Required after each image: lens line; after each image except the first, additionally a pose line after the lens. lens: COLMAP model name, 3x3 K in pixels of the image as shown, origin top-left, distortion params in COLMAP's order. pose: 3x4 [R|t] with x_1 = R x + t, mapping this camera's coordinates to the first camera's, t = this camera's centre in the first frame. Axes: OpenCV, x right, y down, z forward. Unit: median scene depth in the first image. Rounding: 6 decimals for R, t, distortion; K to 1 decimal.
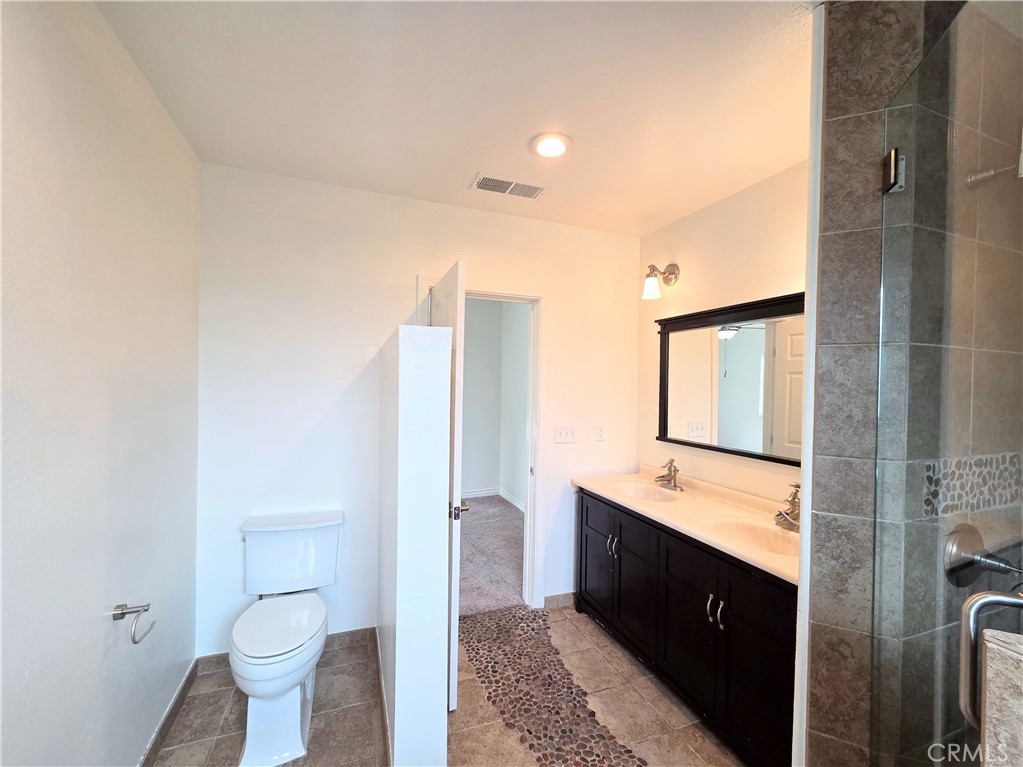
lens RADIAL K [[422.0, 0, 507.6], [0, 422.0, 386.0], [0, 0, 1]] dist [0.000029, 0.000257]
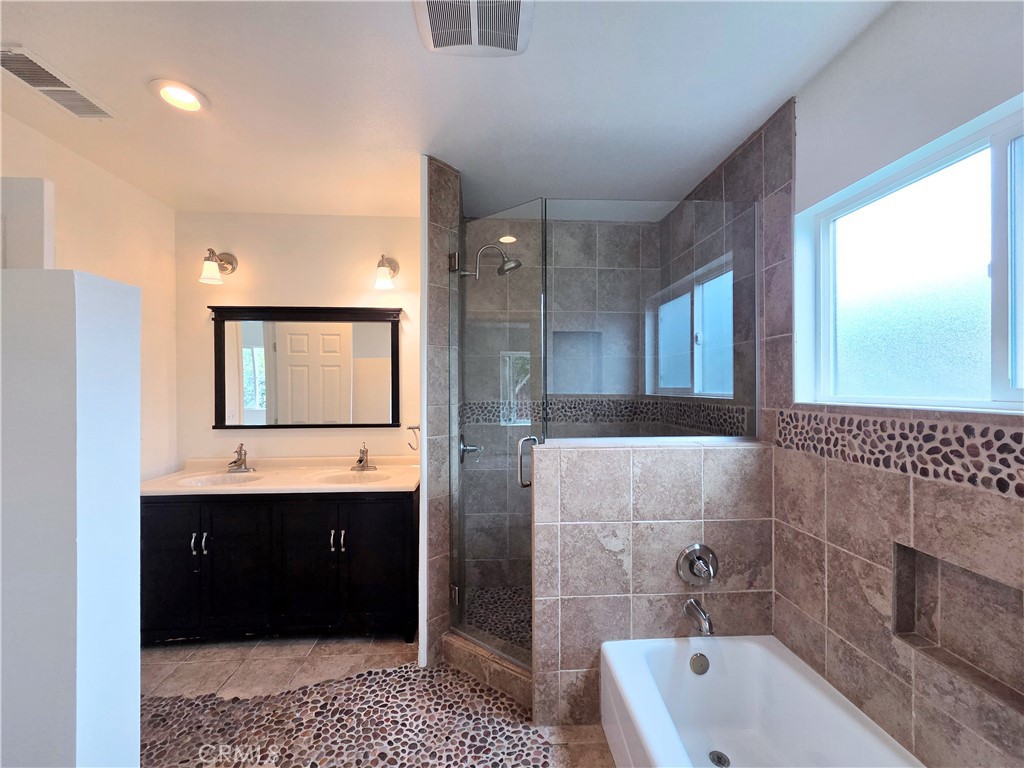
lens RADIAL K [[422.4, 0, 508.1], [0, 422.4, 386.5], [0, 0, 1]] dist [0.000029, 0.000257]
pose [[0.297564, -0.018919, 0.954514, -0.444797], [0.014657, 0.999776, 0.015247, 0.028905], [-0.954589, 0.009453, 0.297775, 0.069445]]
